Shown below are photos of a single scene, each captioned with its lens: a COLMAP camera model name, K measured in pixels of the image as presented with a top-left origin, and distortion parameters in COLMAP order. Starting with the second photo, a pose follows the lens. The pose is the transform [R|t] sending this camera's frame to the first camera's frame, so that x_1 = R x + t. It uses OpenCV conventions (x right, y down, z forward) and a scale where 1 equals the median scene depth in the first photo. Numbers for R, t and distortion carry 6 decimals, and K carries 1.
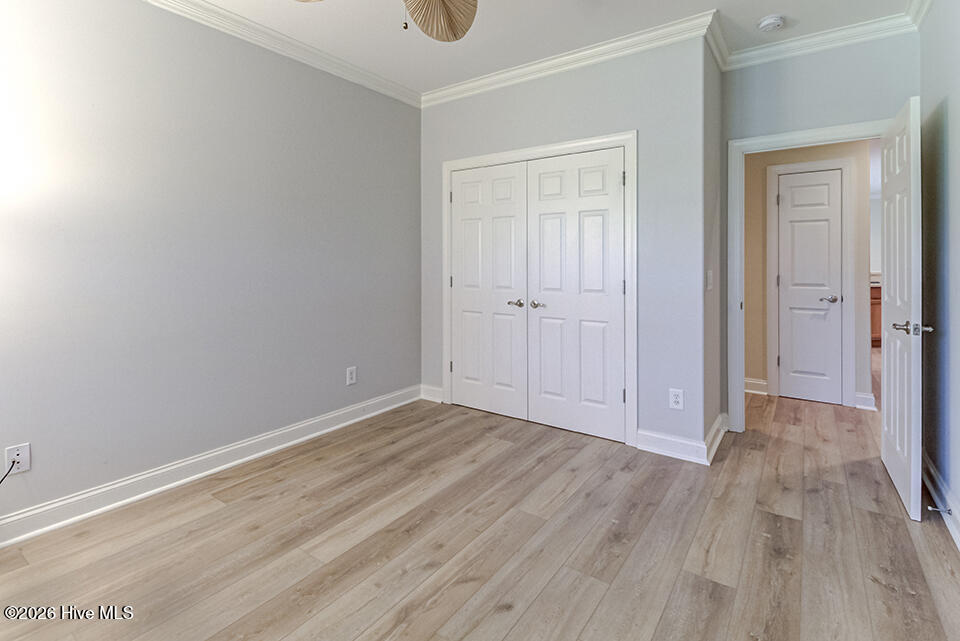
lens RADIAL K [[449.3, 0, 479.7], [0, 449.3, 261.7], [0, 0, 1]] dist [-0.009815, -0.001020]
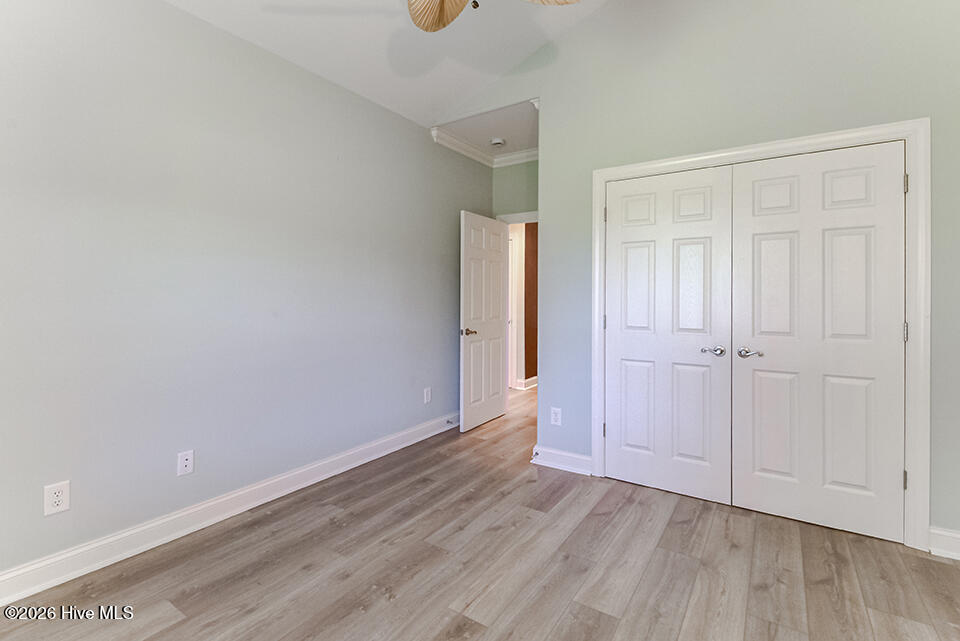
lens RADIAL K [[449.3, 0, 464.7], [0, 449.3, 290.4], [0, 0, 1]] dist [-0.009815, -0.001020]
pose [[0.999995, 0.003070, 0.000417, -0.188539], [-0.003064, 0.999903, -0.013617, 0.000770], [-0.000459, 0.013615, 0.999907, 0.129392]]
